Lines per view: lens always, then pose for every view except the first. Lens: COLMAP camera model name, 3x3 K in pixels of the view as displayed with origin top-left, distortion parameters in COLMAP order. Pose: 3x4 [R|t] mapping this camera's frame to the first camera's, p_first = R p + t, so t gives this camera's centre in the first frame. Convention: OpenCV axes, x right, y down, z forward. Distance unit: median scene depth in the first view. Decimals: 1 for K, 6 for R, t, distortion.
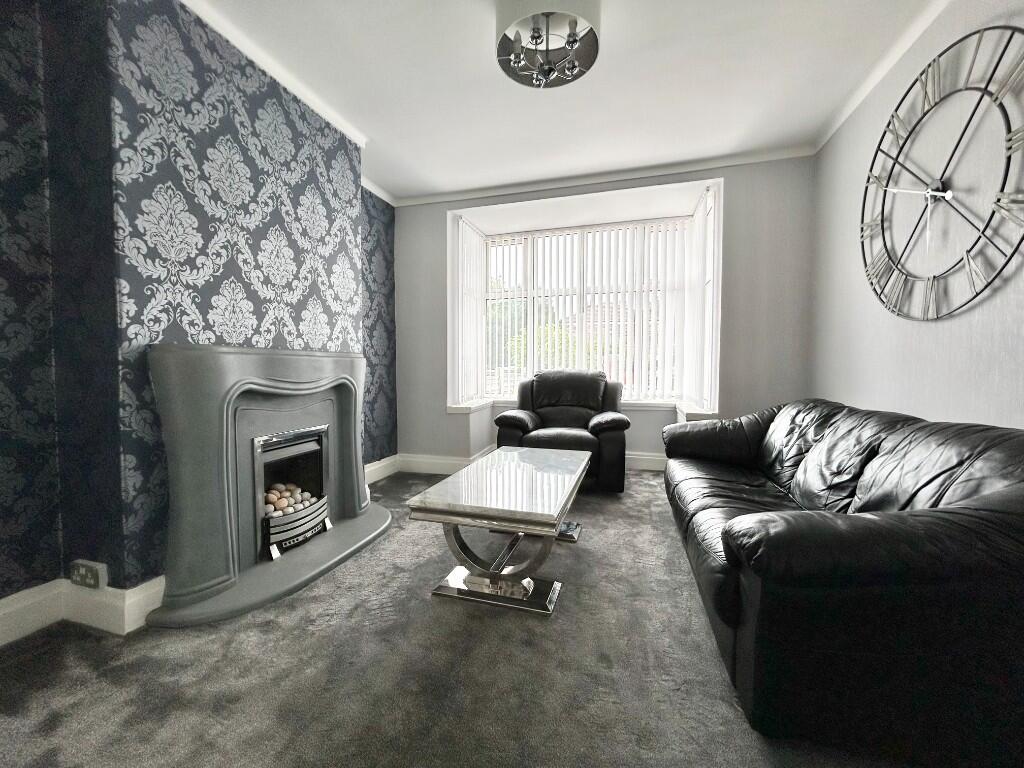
lens RADIAL K [[413.4, 0, 506.3], [0, 413.4, 383.7], [0, 0, 1]] dist [-0.004302, 0.002107]
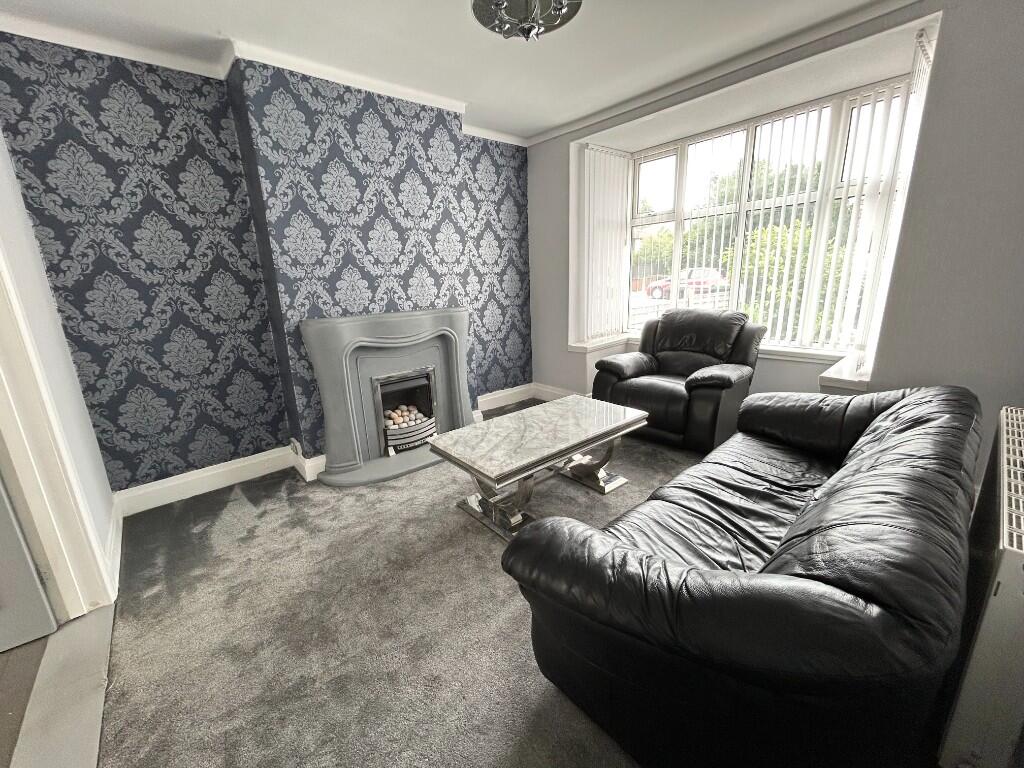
lens RADIAL K [[413.4, 0, 503.9], [0, 413.4, 383.9], [0, 0, 1]] dist [-0.004302, 0.002107]
pose [[0.837961, 0.104593, -0.535613, 0.545205], [0.016933, 0.976006, 0.217083, -0.146967], [0.545467, -0.190977, 0.816084, 0.043525]]
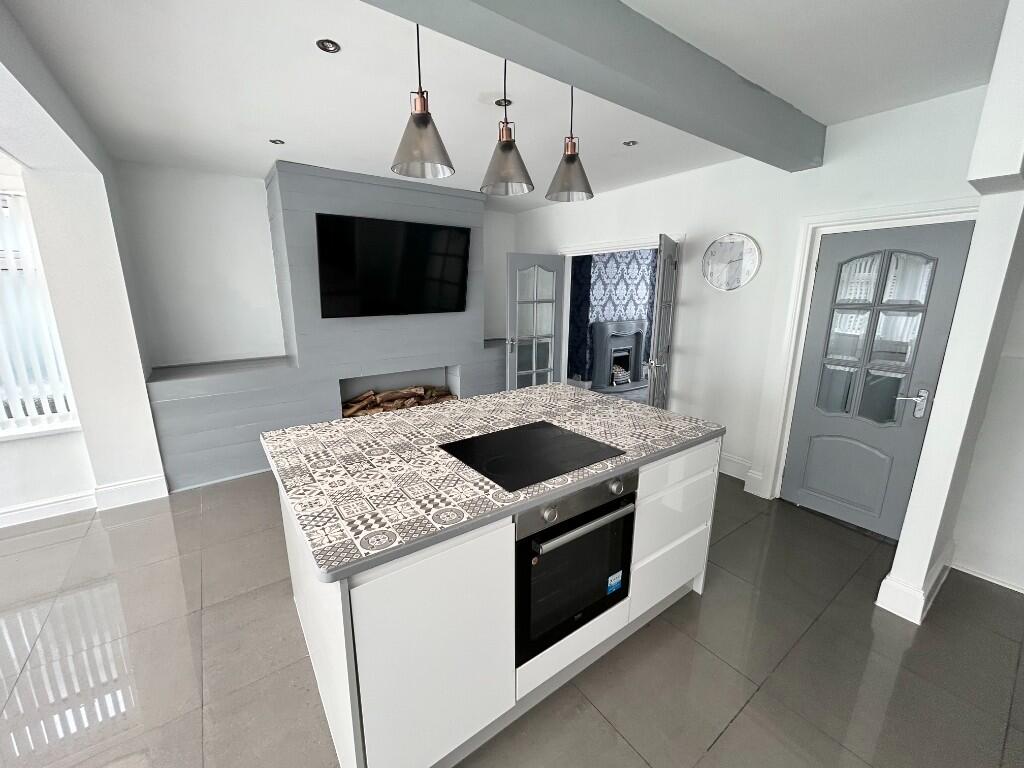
lens RADIAL K [[413.4, 0, 505.8], [0, 413.4, 381.2], [0, 0, 1]] dist [-0.004302, 0.002107]
pose [[0.792517, 0.134788, -0.594768, 0.689314], [-0.026993, 0.982067, 0.186591, -0.198310], [0.609252, -0.131822, 0.781943, -2.044871]]
